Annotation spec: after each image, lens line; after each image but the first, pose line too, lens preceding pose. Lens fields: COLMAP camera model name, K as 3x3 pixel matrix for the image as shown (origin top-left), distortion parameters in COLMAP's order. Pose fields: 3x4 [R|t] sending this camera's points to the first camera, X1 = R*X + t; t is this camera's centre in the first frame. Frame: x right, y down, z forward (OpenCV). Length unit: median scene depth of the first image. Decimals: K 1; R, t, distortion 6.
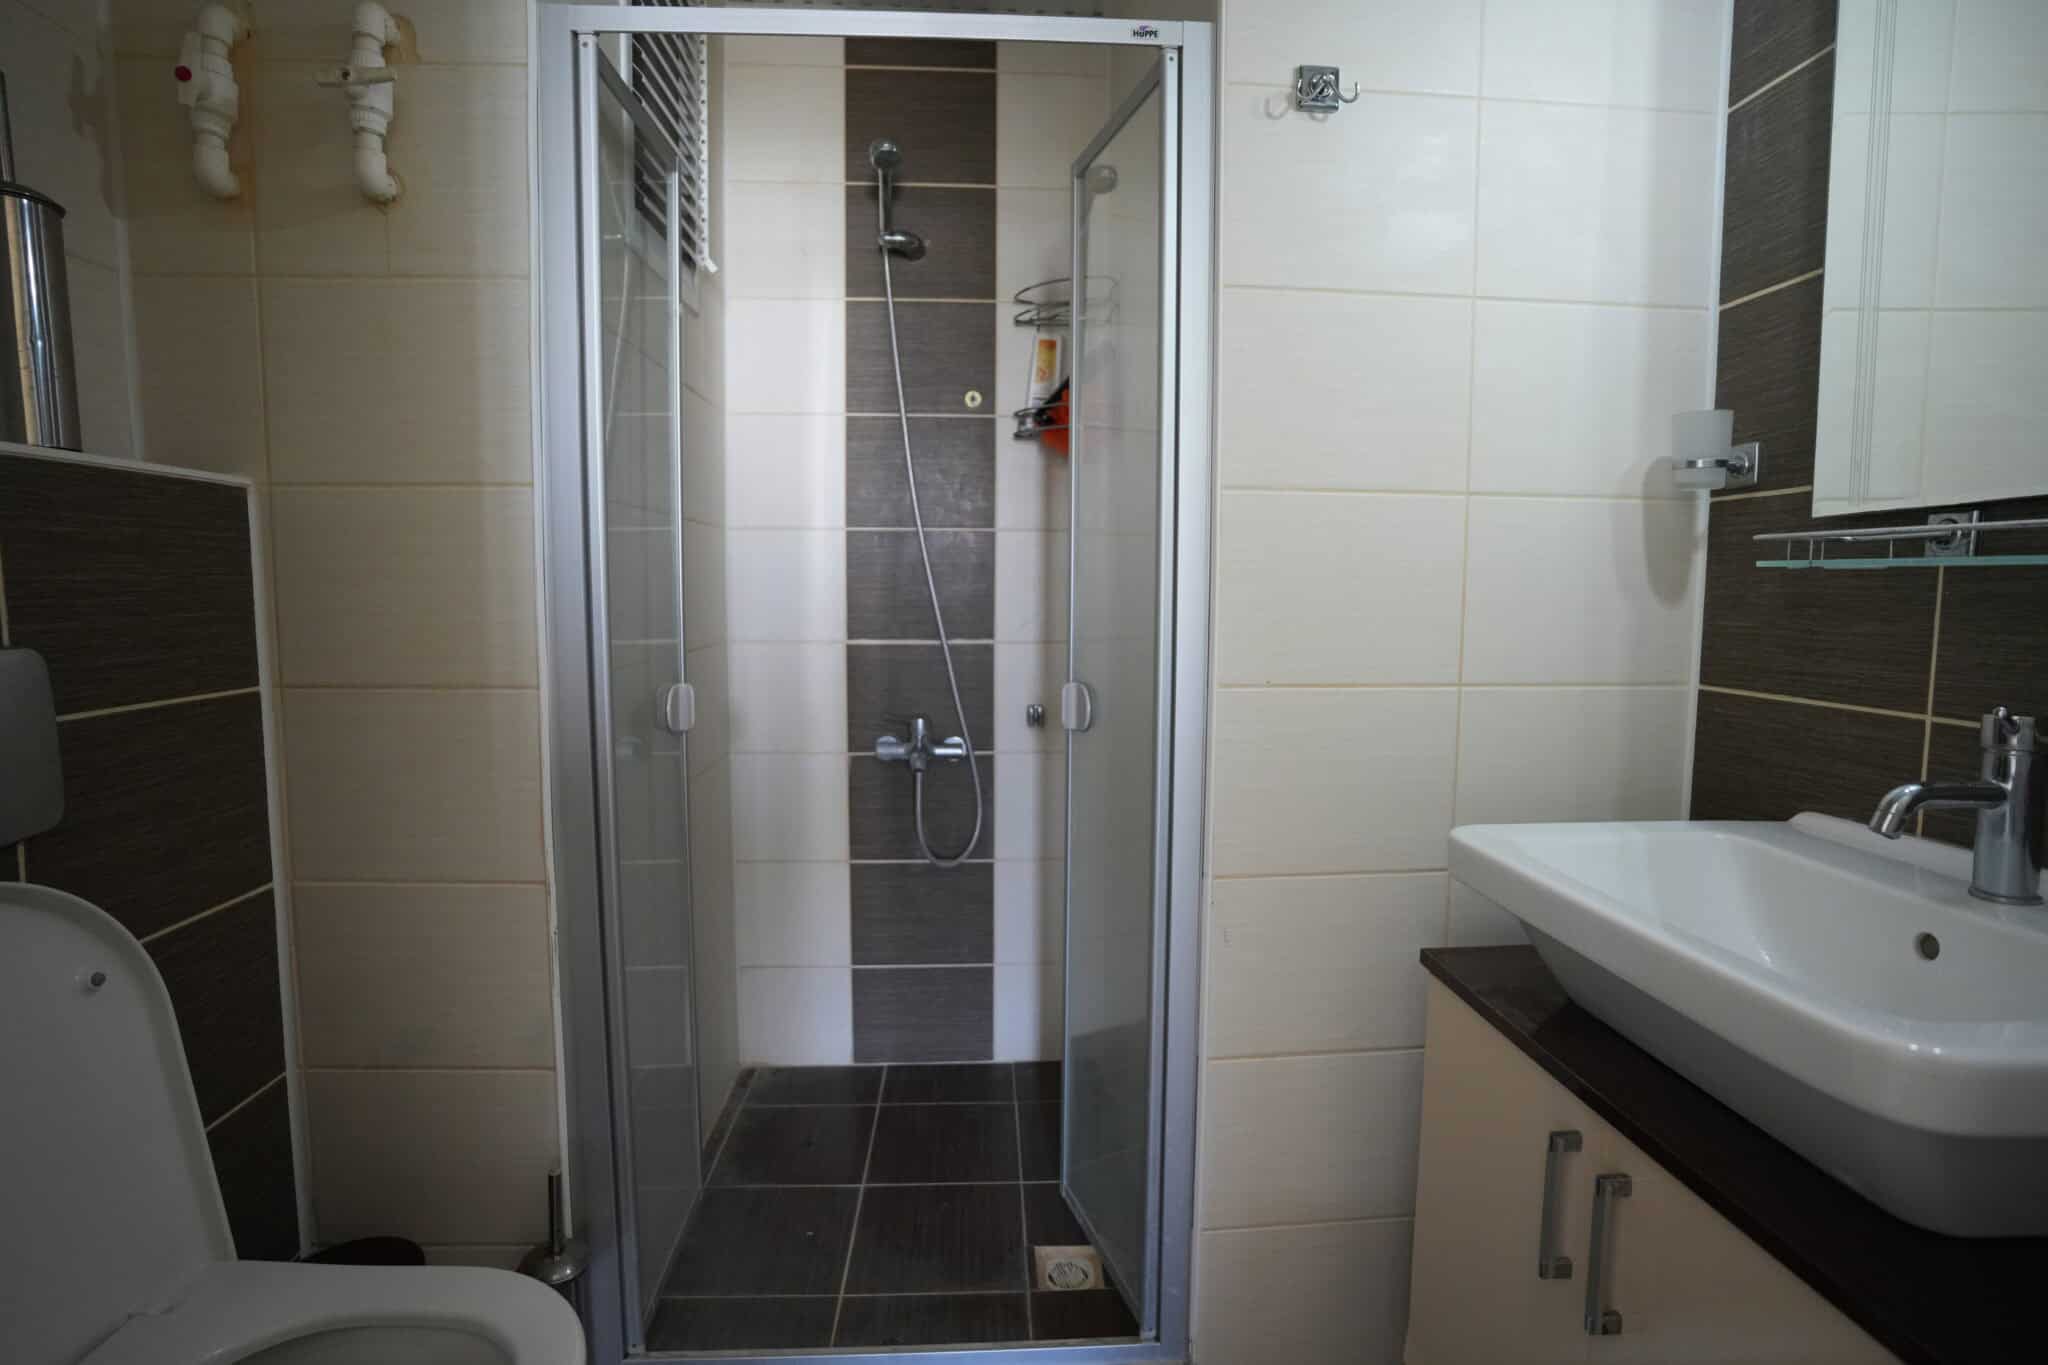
lens RADIAL K [[1009.7, 0, 1023.5], [0, 1009.7, 678.7], [0, 0, 1]] dist [-0.081233, 0.039589]
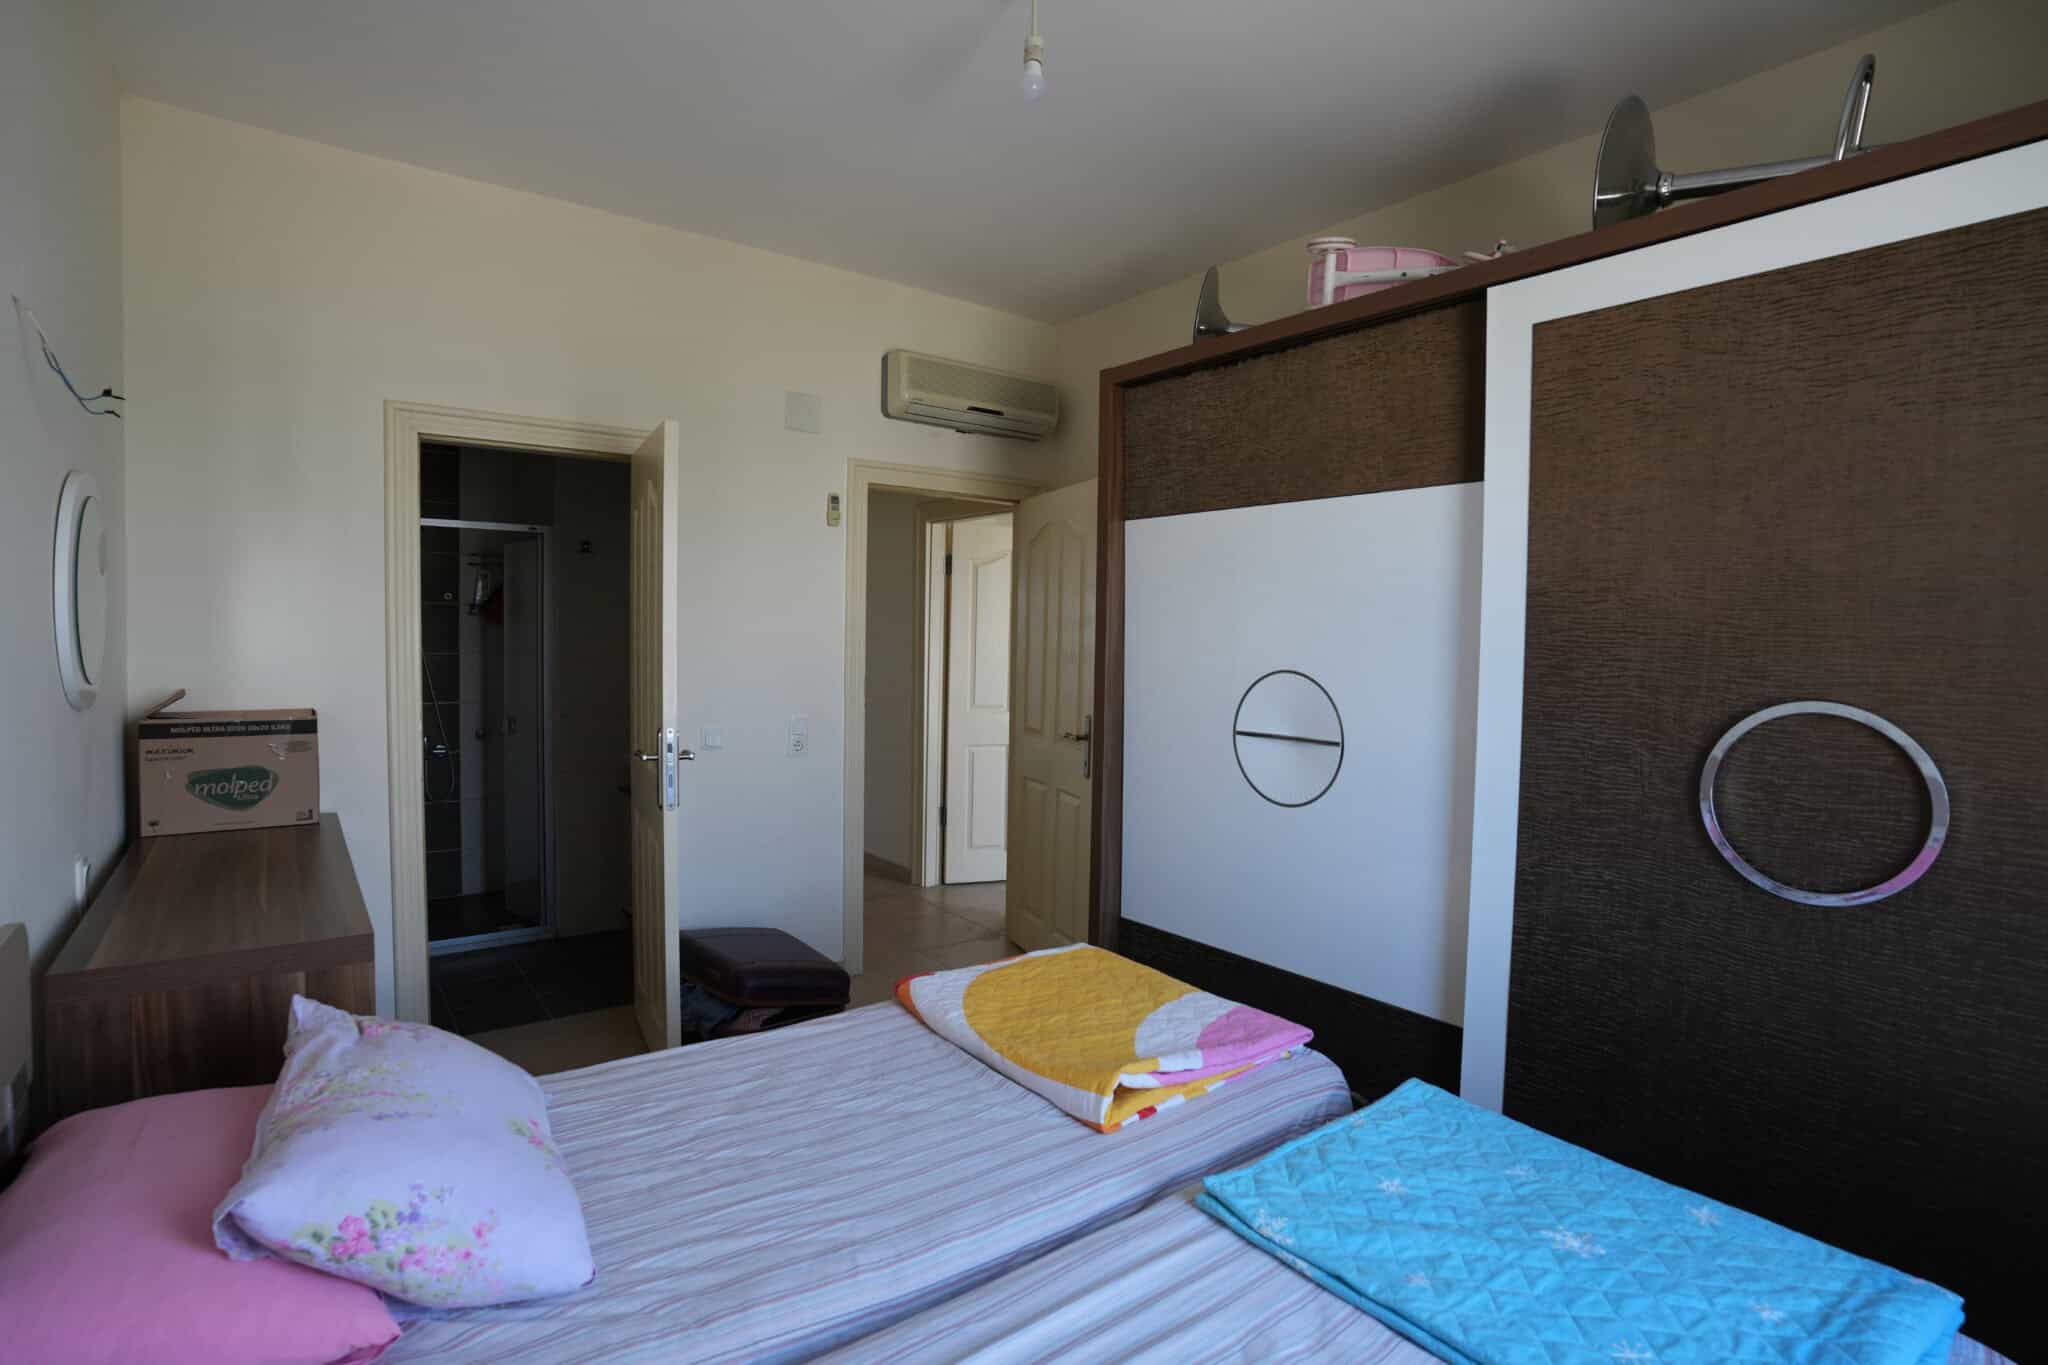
lens RADIAL K [[1009.7, 0, 1023.5], [0, 1009.7, 678.7], [0, 0, 1]] dist [-0.081233, 0.039589]
pose [[0.880259, -0.012054, 0.474340, 0.035822], [0.033690, 0.998742, -0.037139, 0.036082], [-0.473296, 0.048673, 0.879558, -1.594012]]
